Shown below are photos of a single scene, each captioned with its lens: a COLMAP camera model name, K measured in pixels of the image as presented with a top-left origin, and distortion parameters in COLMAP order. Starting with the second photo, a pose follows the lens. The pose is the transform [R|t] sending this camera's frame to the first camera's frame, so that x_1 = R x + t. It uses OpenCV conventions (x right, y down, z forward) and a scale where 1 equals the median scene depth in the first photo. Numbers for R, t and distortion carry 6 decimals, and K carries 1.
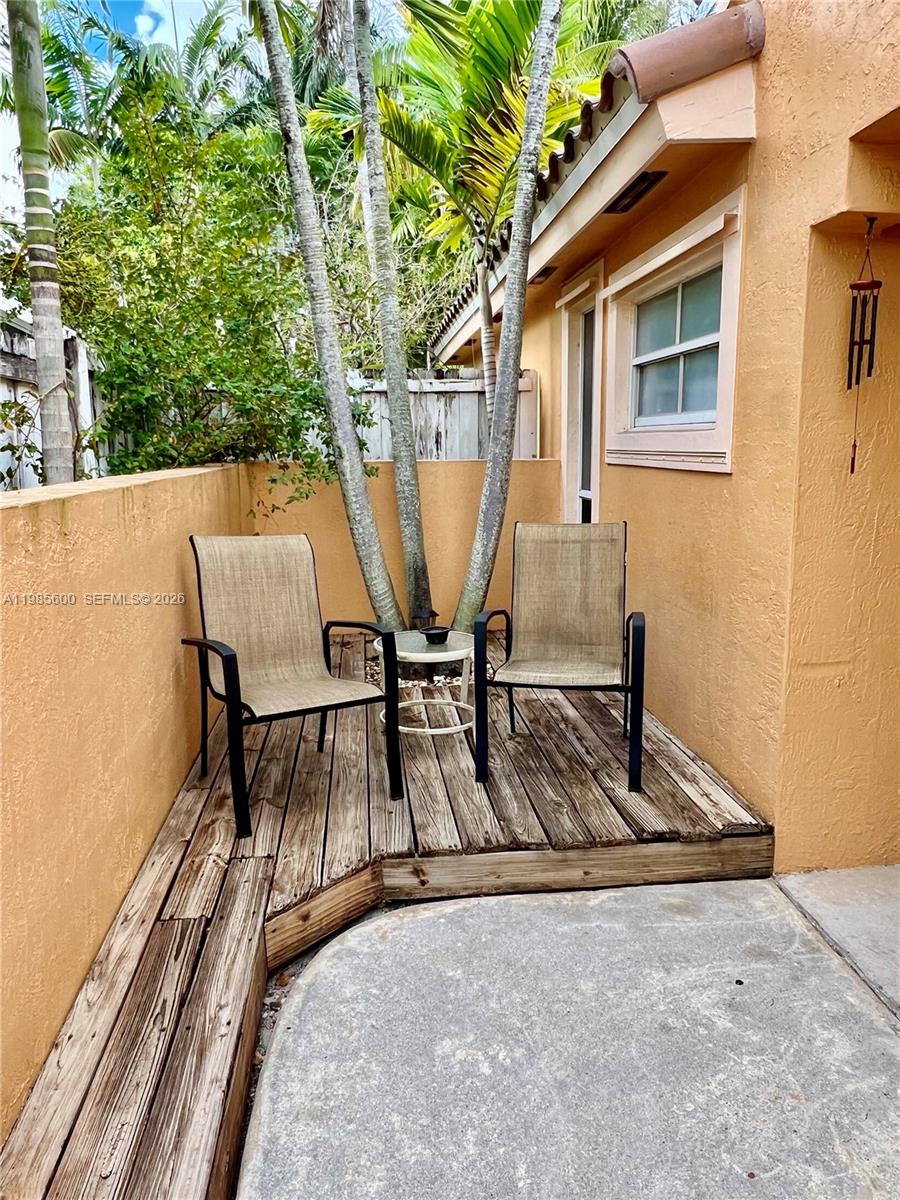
lens RADIAL K [[868.5, 0, 451.1], [0, 868.5, 601.4], [0, 0, 1]] dist [0.002285, 0.000285]
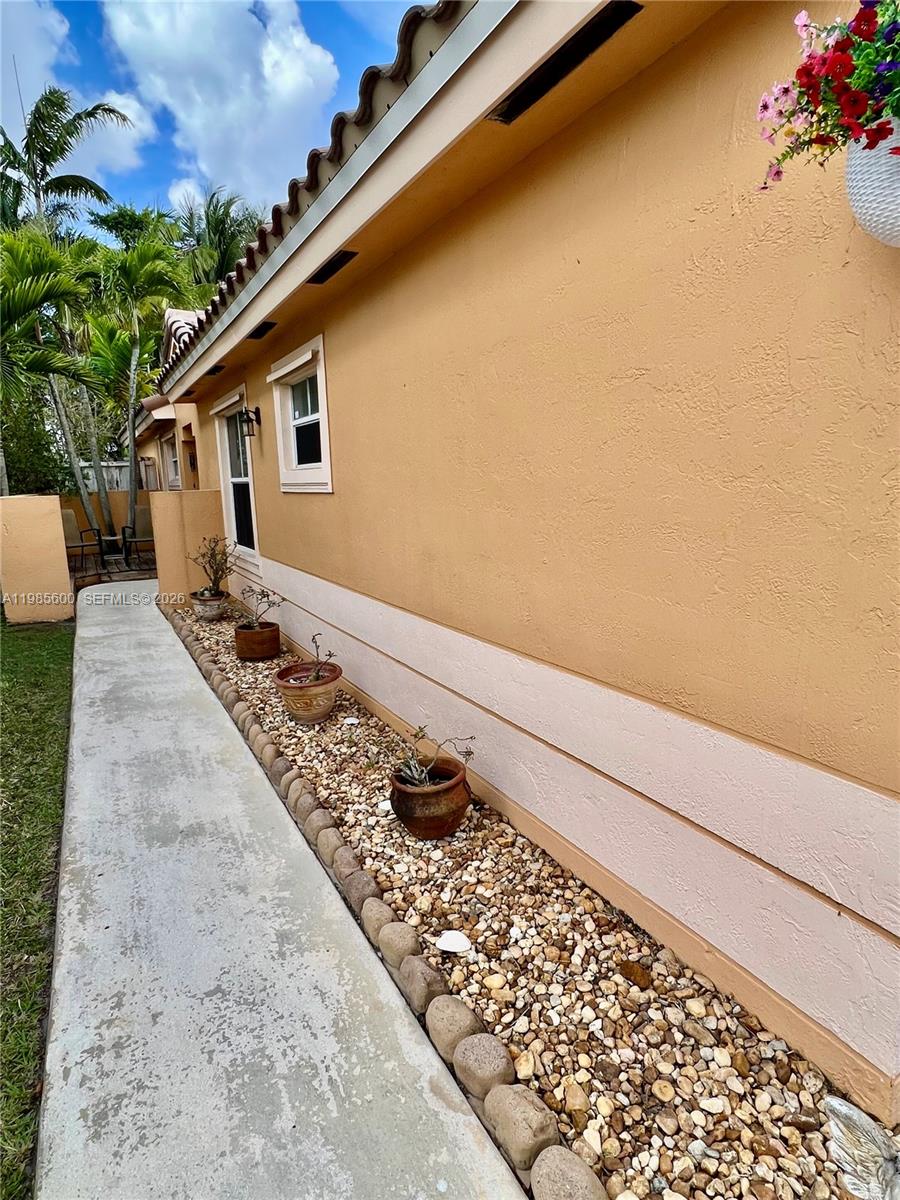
lens RADIAL K [[680.3, 0, 446.7], [0, 680.3, 599.0], [0, 0, 1]] dist [0.013056, -0.000739]
pose [[0.927336, -0.079768, 0.365629, 0.163234], [0.084940, 0.996384, 0.001947, 0.319527], [-0.364462, 0.029251, 0.930759, -1.687284]]
